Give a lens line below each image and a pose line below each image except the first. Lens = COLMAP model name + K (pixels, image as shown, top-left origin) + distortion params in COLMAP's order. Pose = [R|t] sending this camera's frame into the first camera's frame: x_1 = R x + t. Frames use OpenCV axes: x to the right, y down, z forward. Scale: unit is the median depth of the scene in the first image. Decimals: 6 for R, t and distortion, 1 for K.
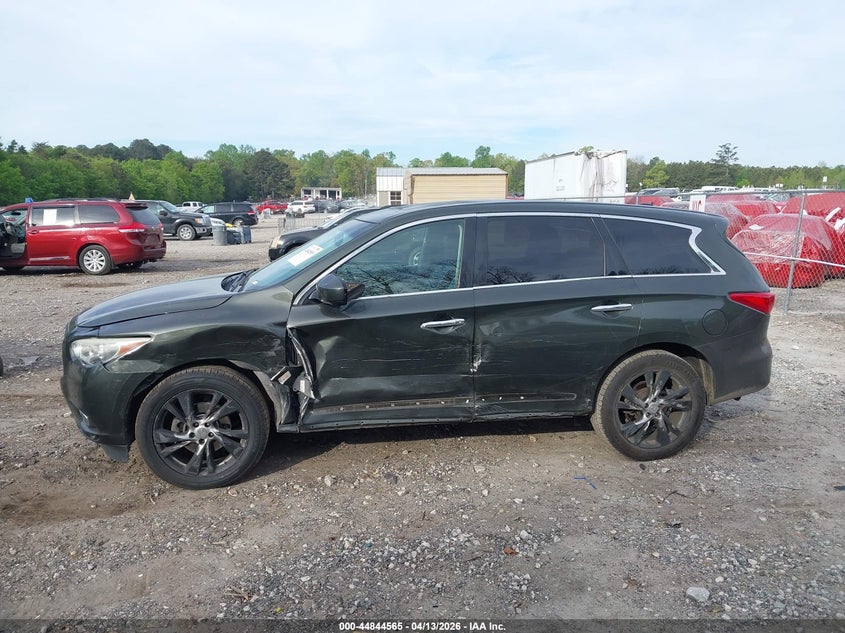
lens RADIAL K [[672.2, 0, 418.5], [0, 672.2, 315.6], [0, 0, 1]] dist [0.033917, -0.035770]
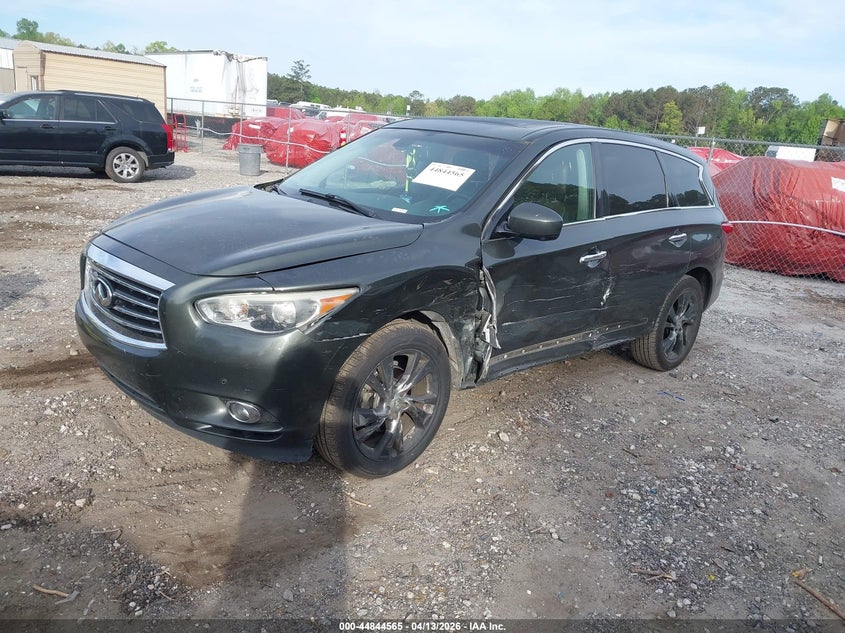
lens RADIAL K [[672.2, 0, 418.5], [0, 672.2, 315.6], [0, 0, 1]] dist [0.033917, -0.035770]
pose [[0.813565, -0.077268, 0.576317, -0.102244], [0.000880, 0.991294, 0.131661, -0.004540], [-0.581473, -0.106608, 0.806551, 0.050669]]
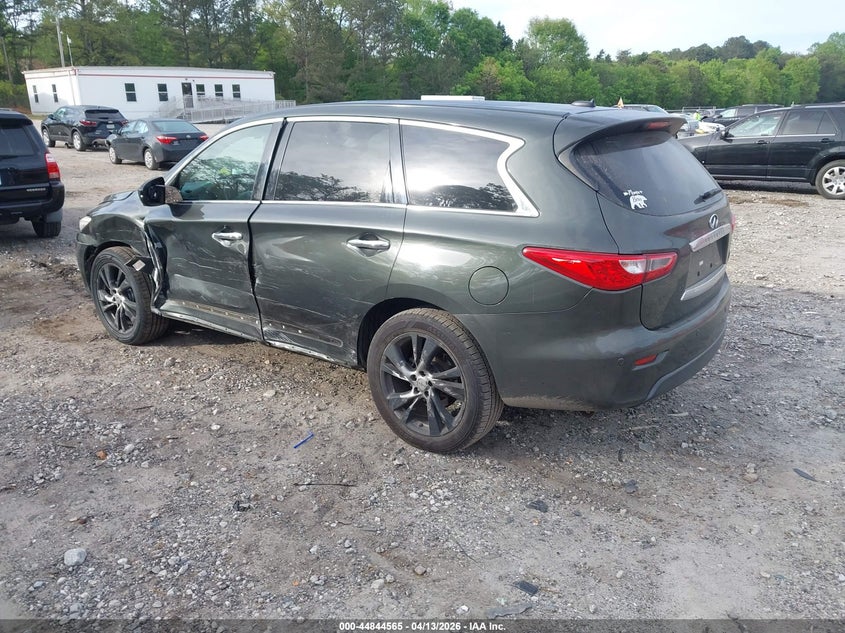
lens RADIAL K [[672.2, 0, 418.5], [0, 672.2, 315.6], [0, 0, 1]] dist [0.033917, -0.035770]
pose [[0.682973, 0.199474, -0.702679, 0.130678], [-0.104137, 0.978753, 0.176628, -0.010682], [0.722982, -0.047457, 0.689235, 0.073336]]
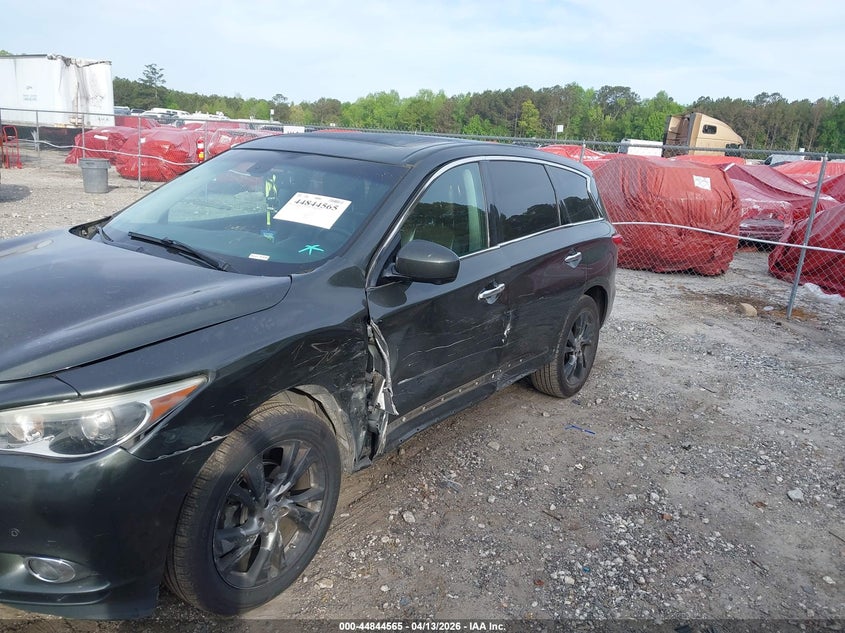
lens RADIAL K [[672.2, 0, 418.5], [0, 672.2, 315.6], [0, 0, 1]] dist [0.033917, -0.035770]
pose [[0.692925, -0.131466, 0.708922, -0.088254], [0.051373, 0.989740, 0.133328, -0.010508], [-0.719177, -0.055967, 0.692570, 0.067755]]
